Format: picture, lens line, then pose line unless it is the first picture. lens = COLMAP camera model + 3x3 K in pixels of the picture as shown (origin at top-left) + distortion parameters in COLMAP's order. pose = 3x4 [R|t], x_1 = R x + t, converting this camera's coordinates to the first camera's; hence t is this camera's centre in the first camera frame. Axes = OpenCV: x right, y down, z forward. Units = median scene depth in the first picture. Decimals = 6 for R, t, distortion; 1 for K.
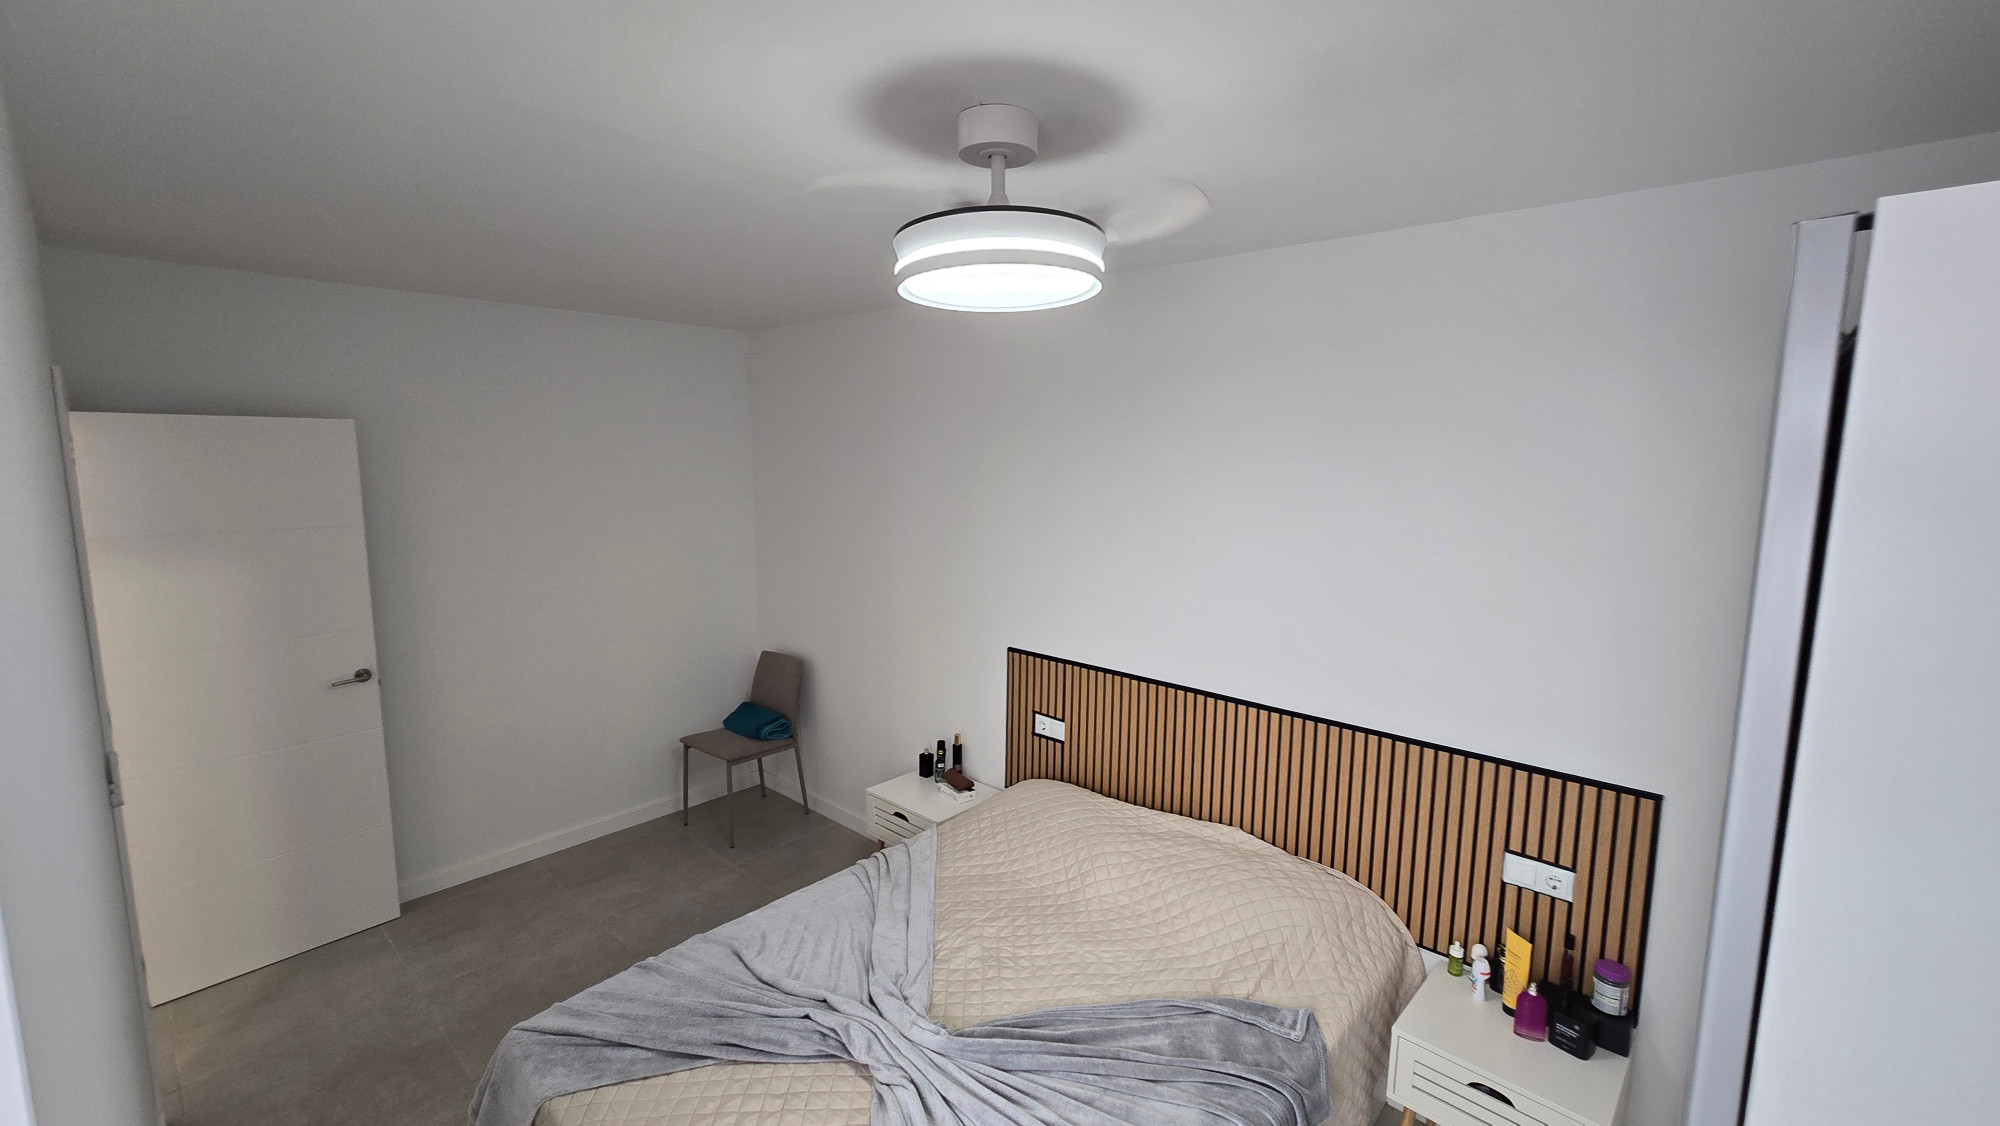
lens RADIAL K [[818.4, 0, 1000.2], [0, 818.4, 555.1], [0, 0, 1]] dist [-0.003978, 0.000897]
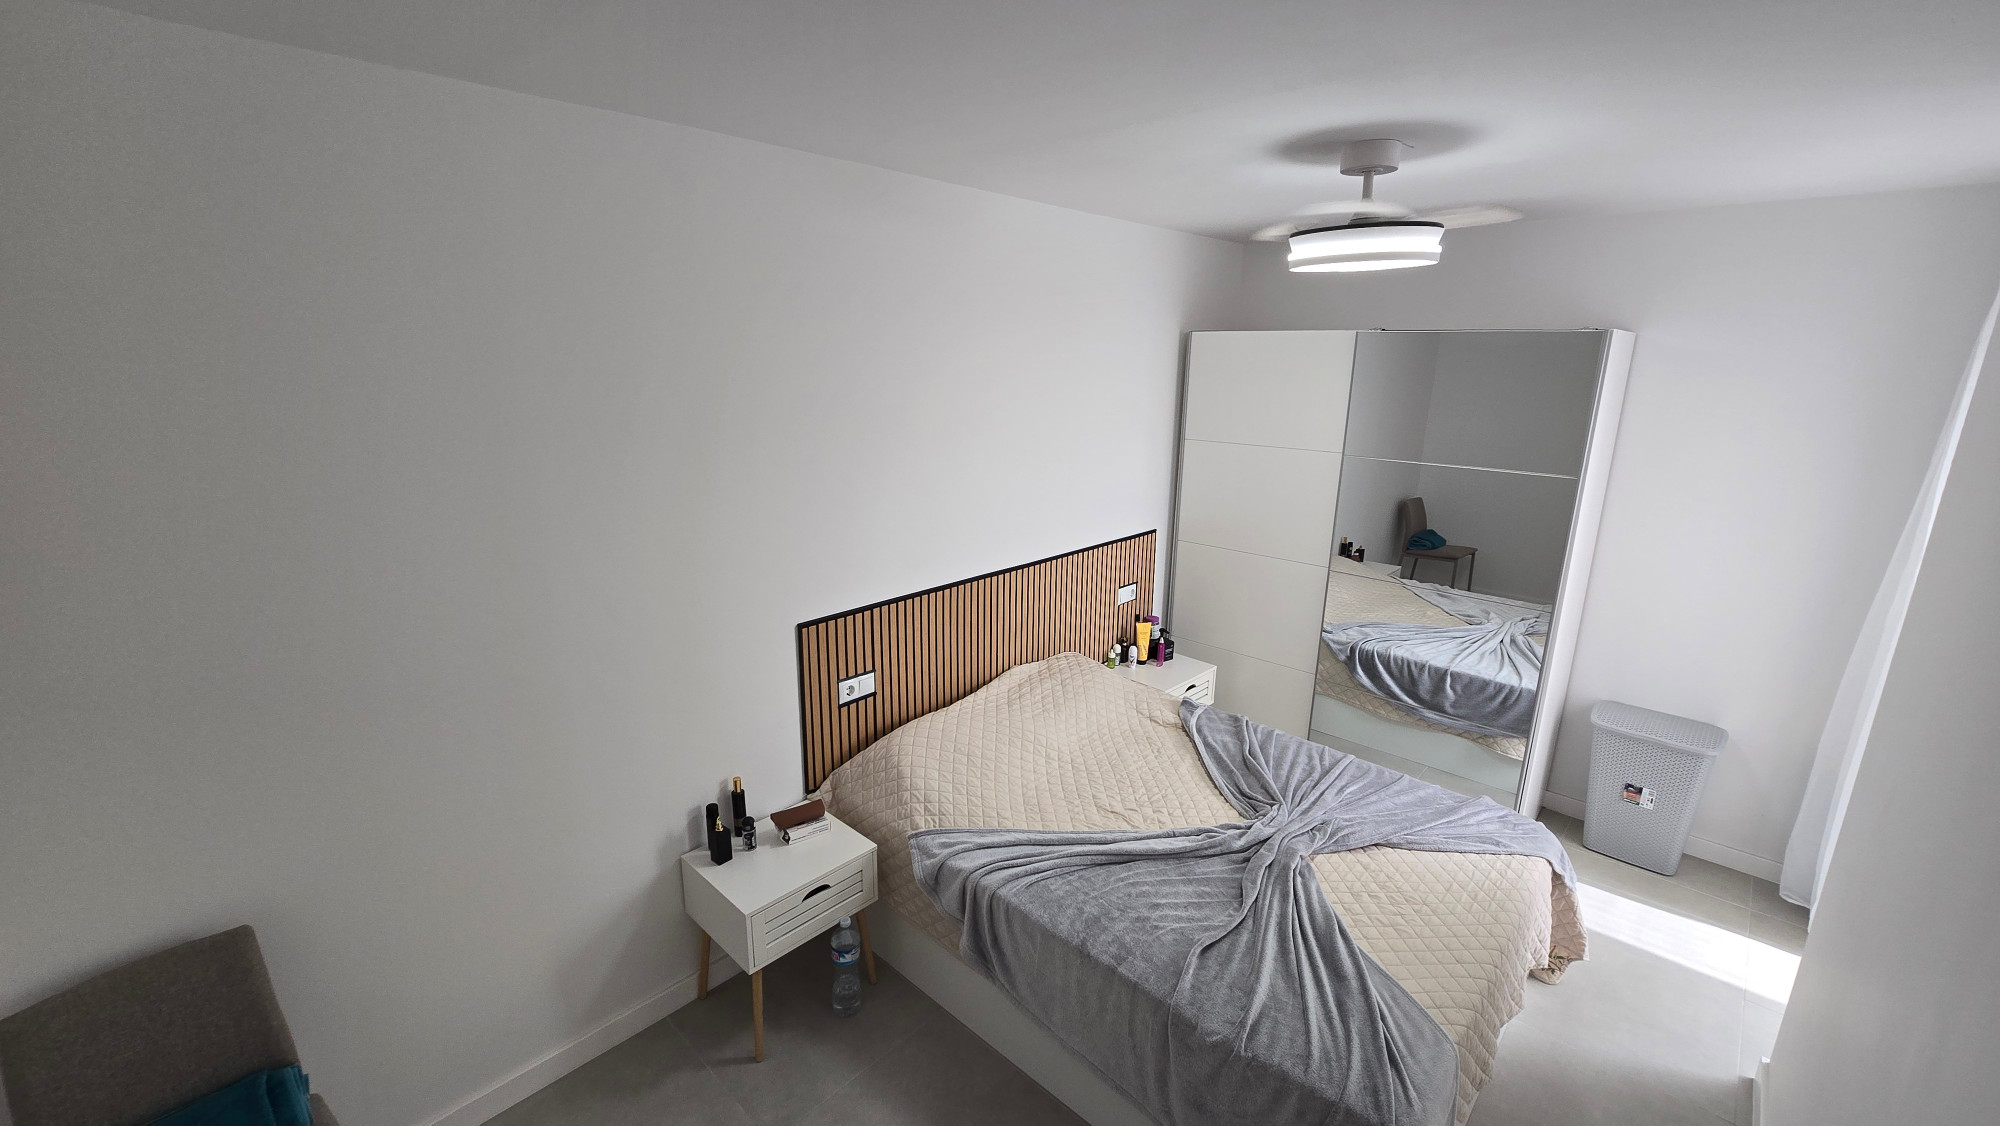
lens RADIAL K [[818.4, 0, 997.6], [0, 818.4, 561.8], [0, 0, 1]] dist [-0.003978, 0.000897]
pose [[0.026456, -0.265764, 0.963675, -0.756680], [0.120064, 0.957879, 0.260869, -0.133661], [-0.992414, 0.108801, 0.057251, 0.786272]]
